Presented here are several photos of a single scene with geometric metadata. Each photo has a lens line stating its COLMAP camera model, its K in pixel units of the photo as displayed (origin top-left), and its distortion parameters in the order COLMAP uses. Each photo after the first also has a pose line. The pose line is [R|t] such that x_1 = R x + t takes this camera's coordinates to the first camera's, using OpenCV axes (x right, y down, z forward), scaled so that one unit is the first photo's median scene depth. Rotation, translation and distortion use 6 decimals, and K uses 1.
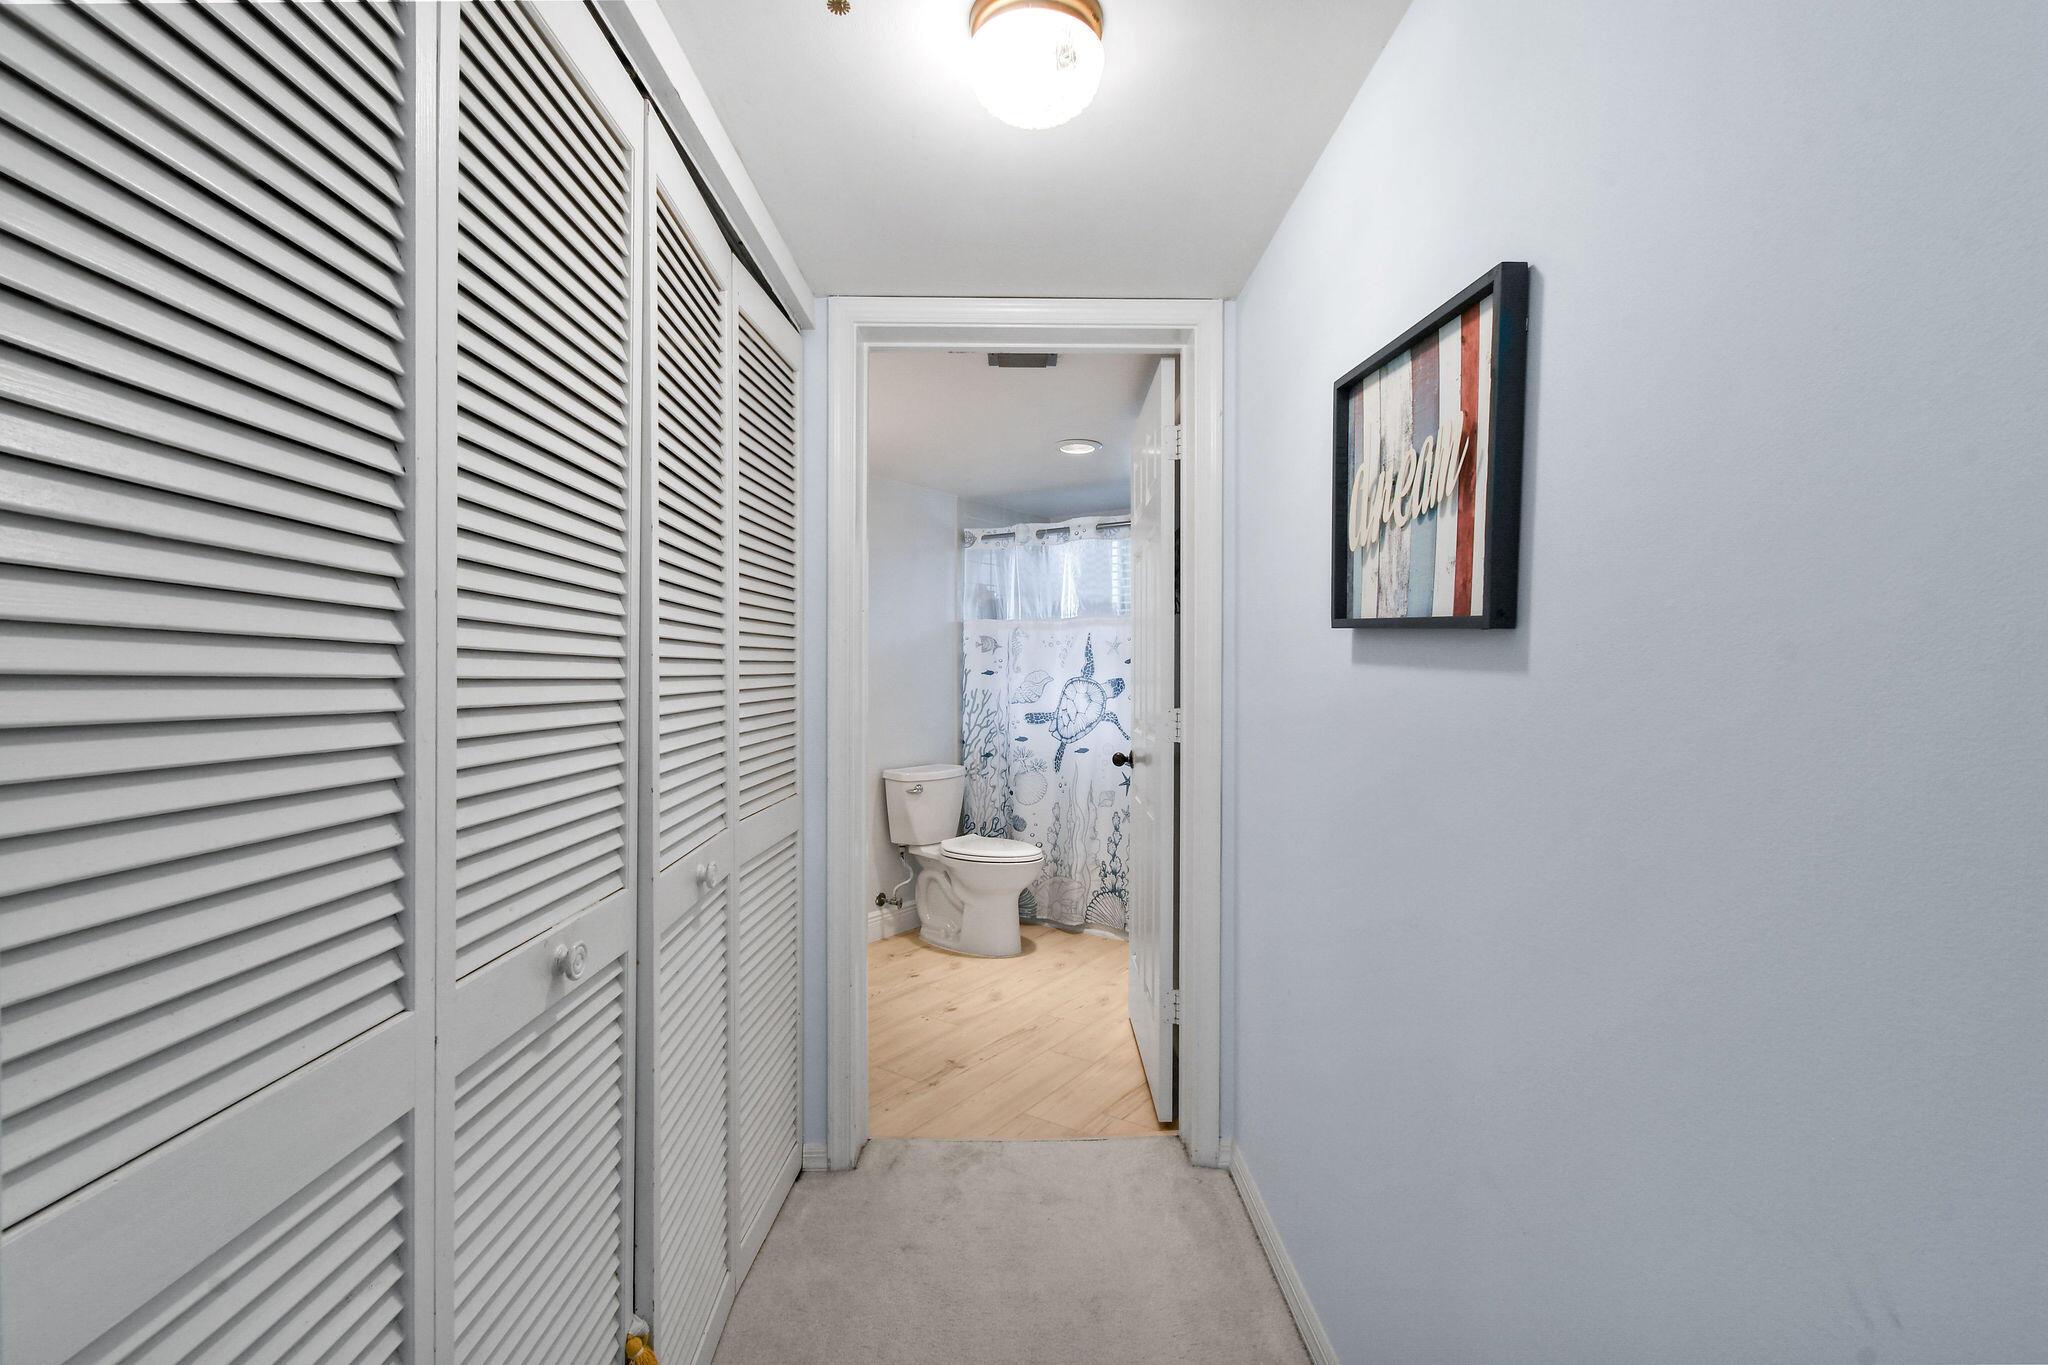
lens RADIAL K [[913.9, 0, 1028.3], [0, 913.9, 677.6], [0, 0, 1]] dist [0.001457, -0.001142]
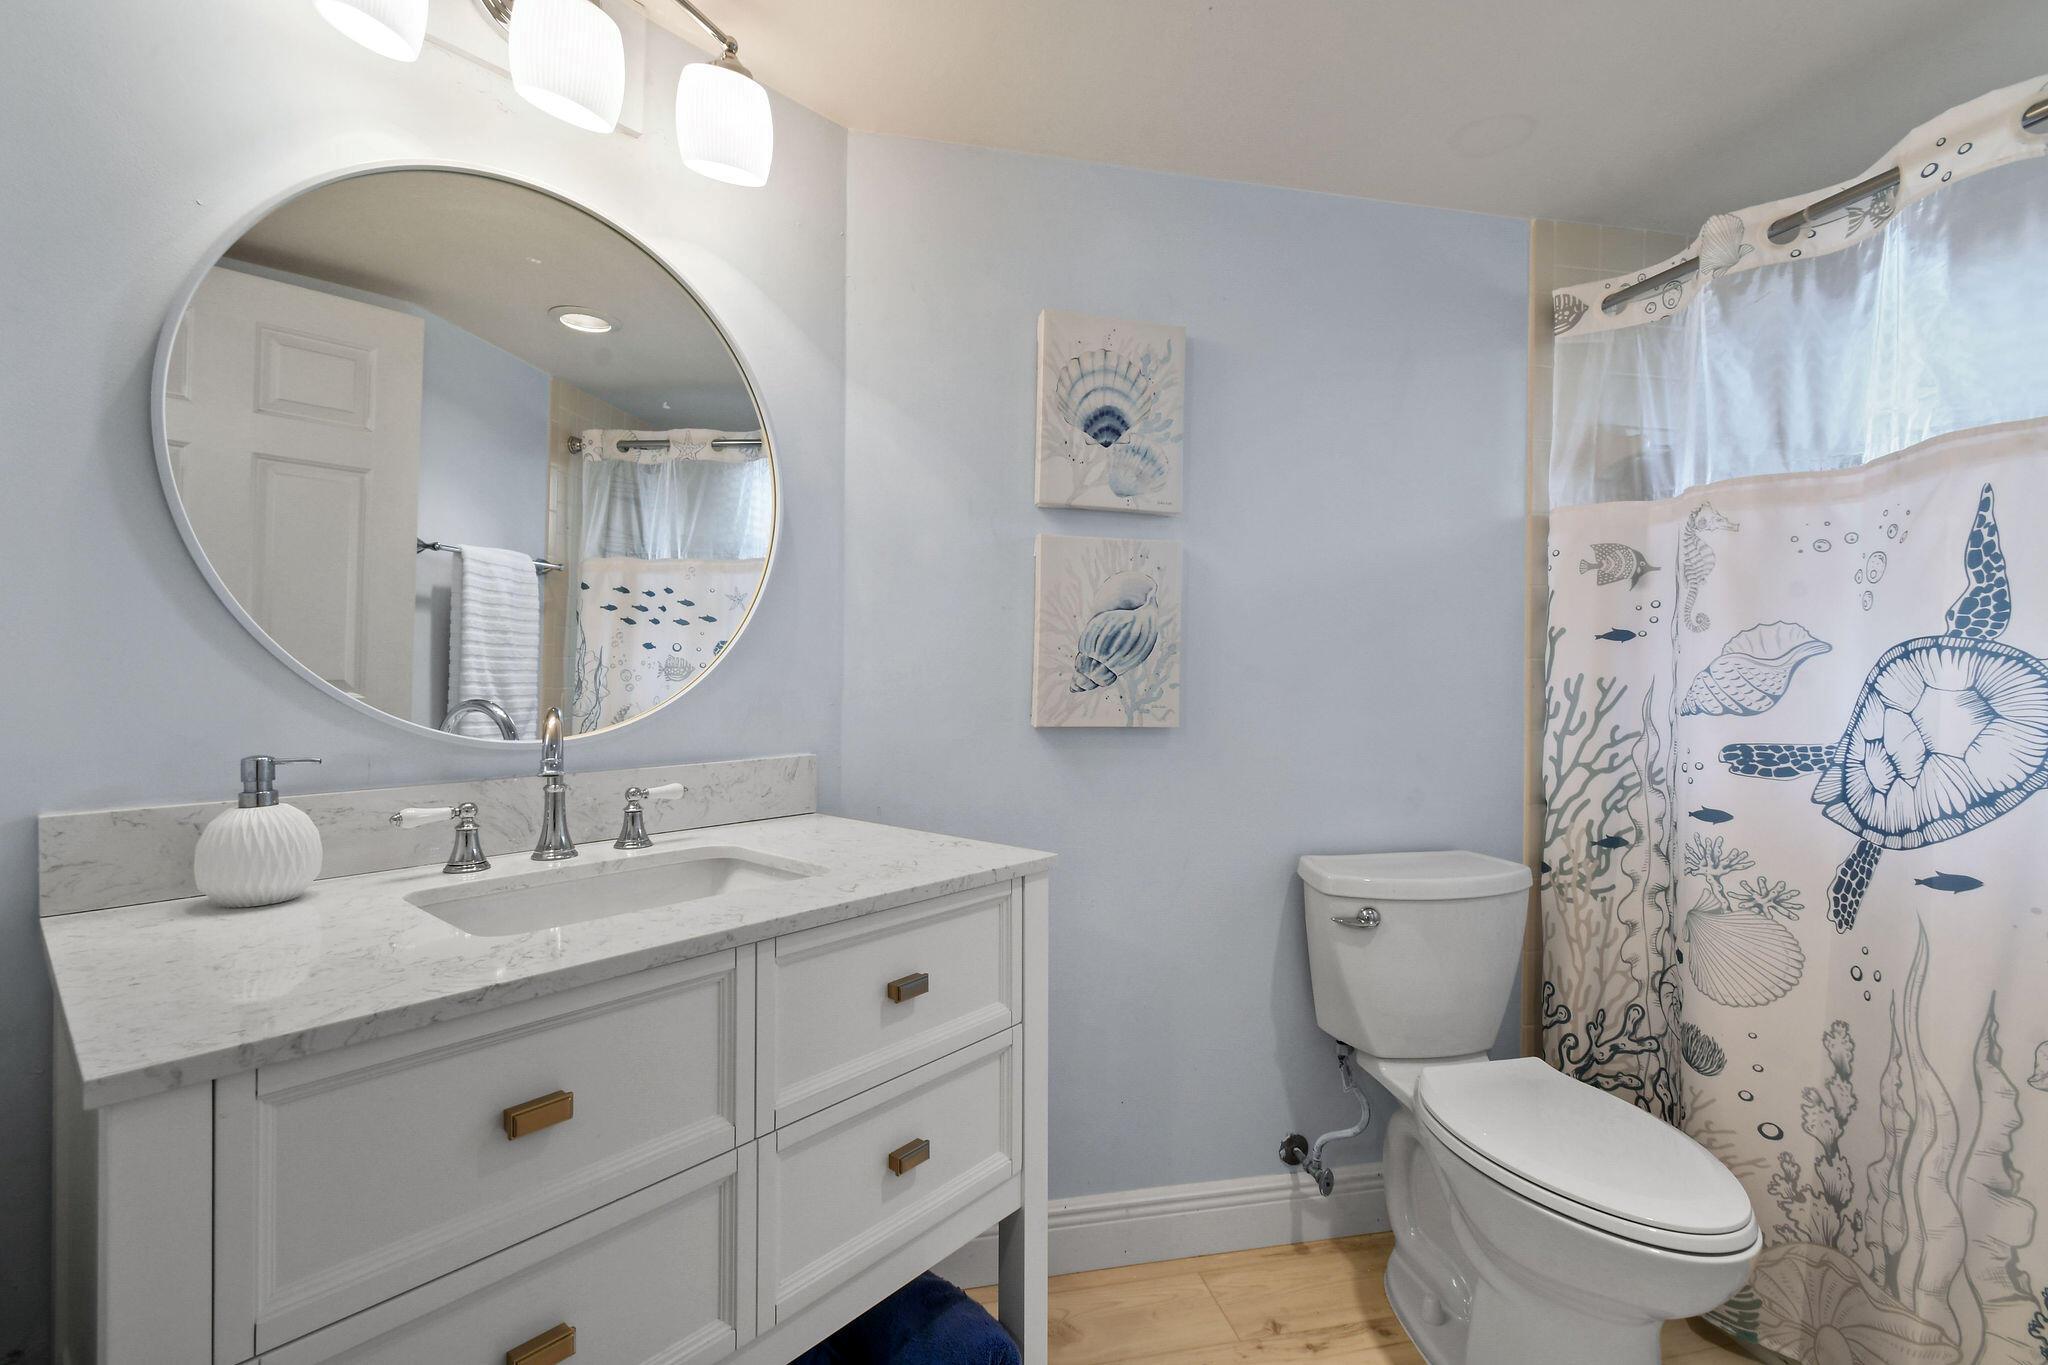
lens RADIAL K [[913.9, 0, 1020.7], [0, 913.9, 665.6], [0, 0, 1]] dist [0.001457, -0.001142]
pose [[0.740531, 0.005600, -0.671999, 0.032814], [-0.013548, 0.999886, -0.006597, 0.014479], [0.671886, 0.013990, 0.740522, 0.550892]]
